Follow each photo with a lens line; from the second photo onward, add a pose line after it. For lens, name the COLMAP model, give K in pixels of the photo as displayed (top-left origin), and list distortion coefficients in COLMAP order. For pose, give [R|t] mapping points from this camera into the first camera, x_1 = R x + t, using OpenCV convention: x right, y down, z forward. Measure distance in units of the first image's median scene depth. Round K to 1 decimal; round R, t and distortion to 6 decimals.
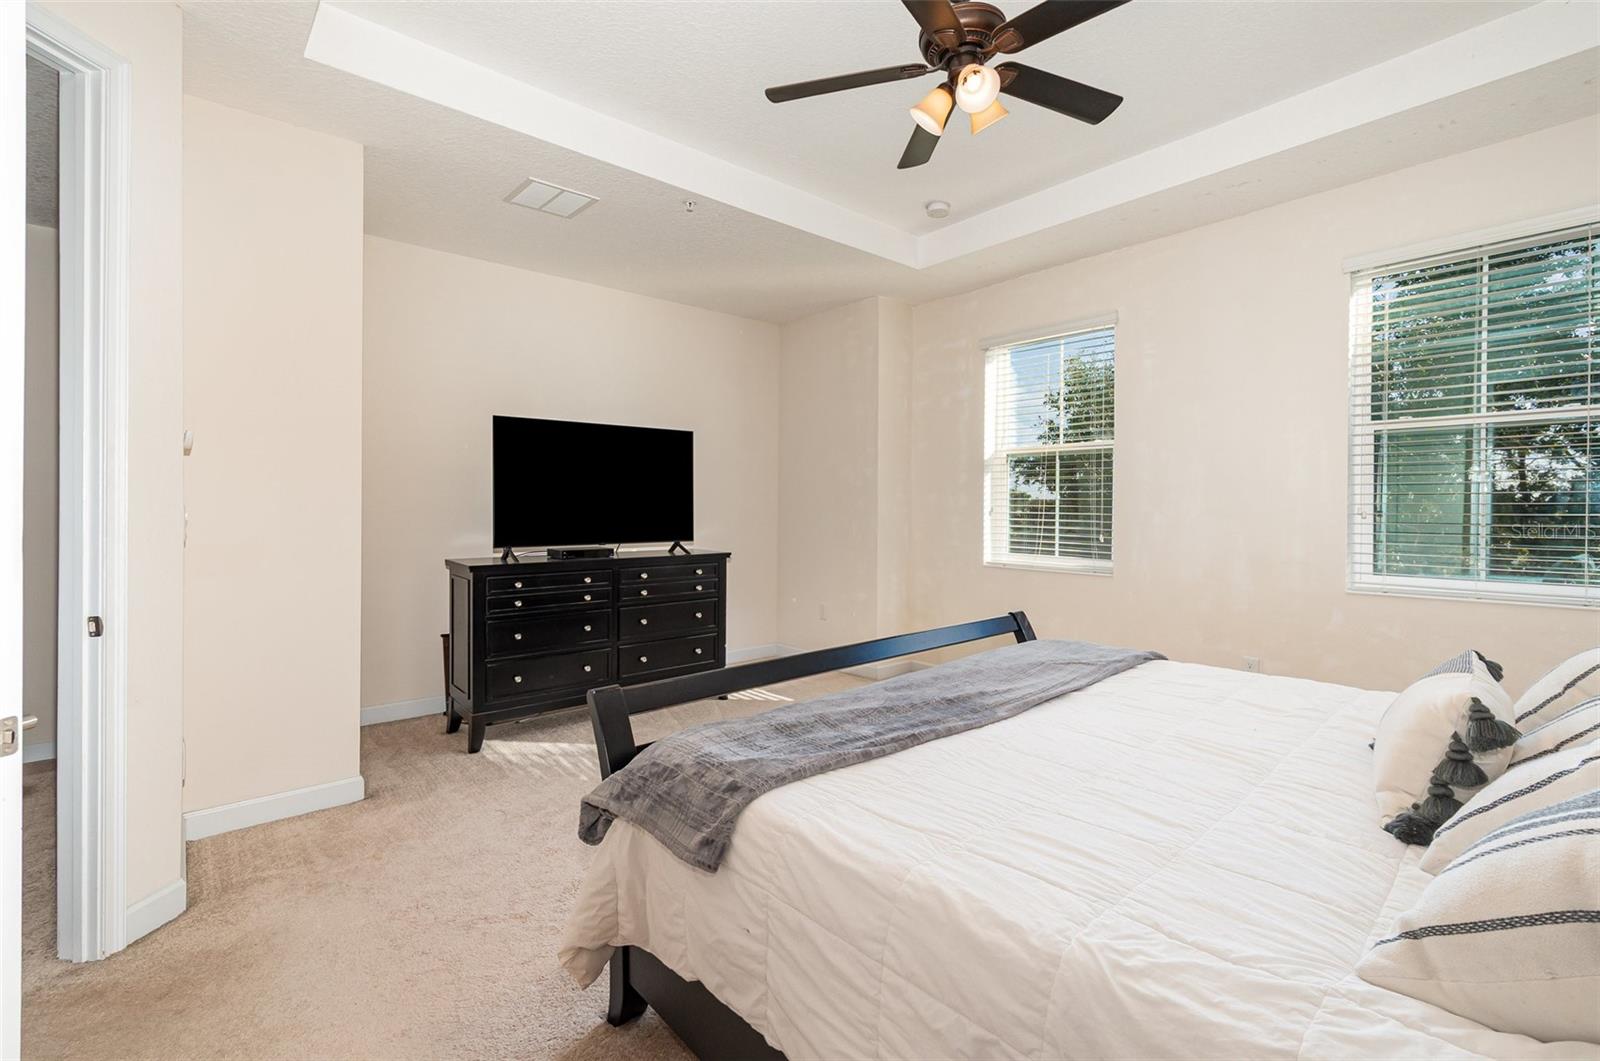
lens RADIAL K [[699.8, 0, 806.9], [0, 699.8, 509.0], [0, 0, 1]] dist [-0.000155, -0.000151]
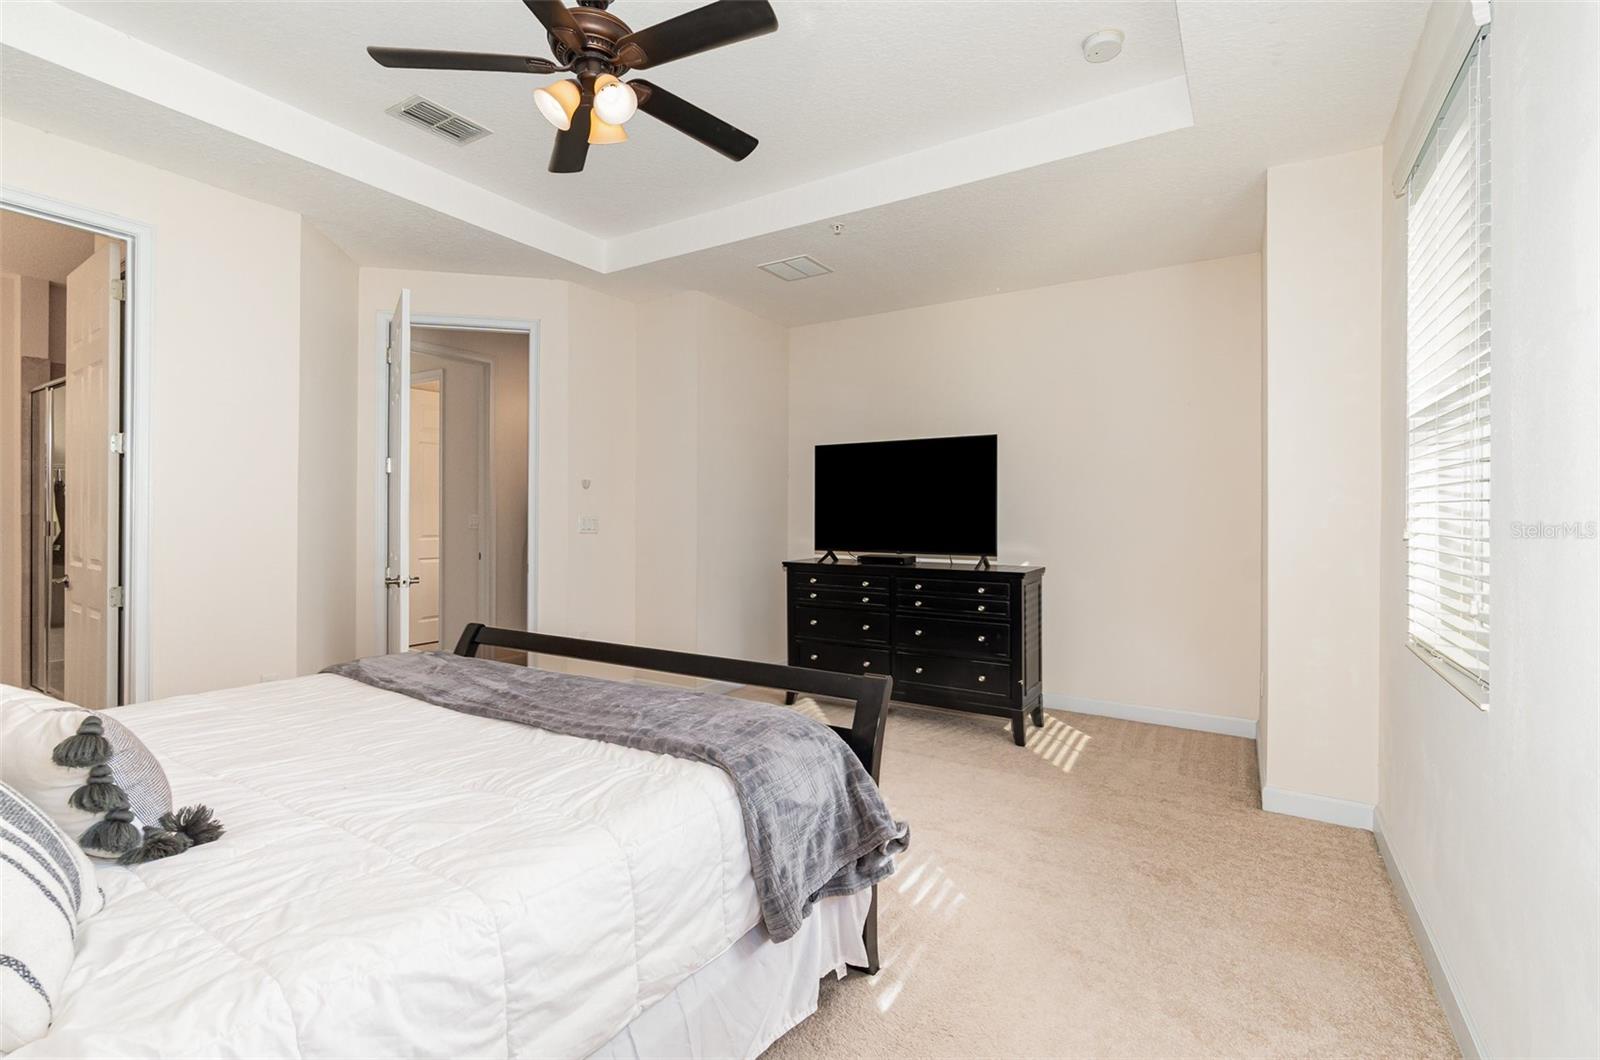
lens RADIAL K [[699.8, 0, 806.9], [0, 699.8, 508.5], [0, 0, 1]] dist [-0.000155, -0.000151]
pose [[0.282205, -0.010386, -0.959298, 0.708070], [-0.005510, 0.999907, -0.012447, -0.003428], [0.959338, 0.008798, 0.282121, 0.580581]]
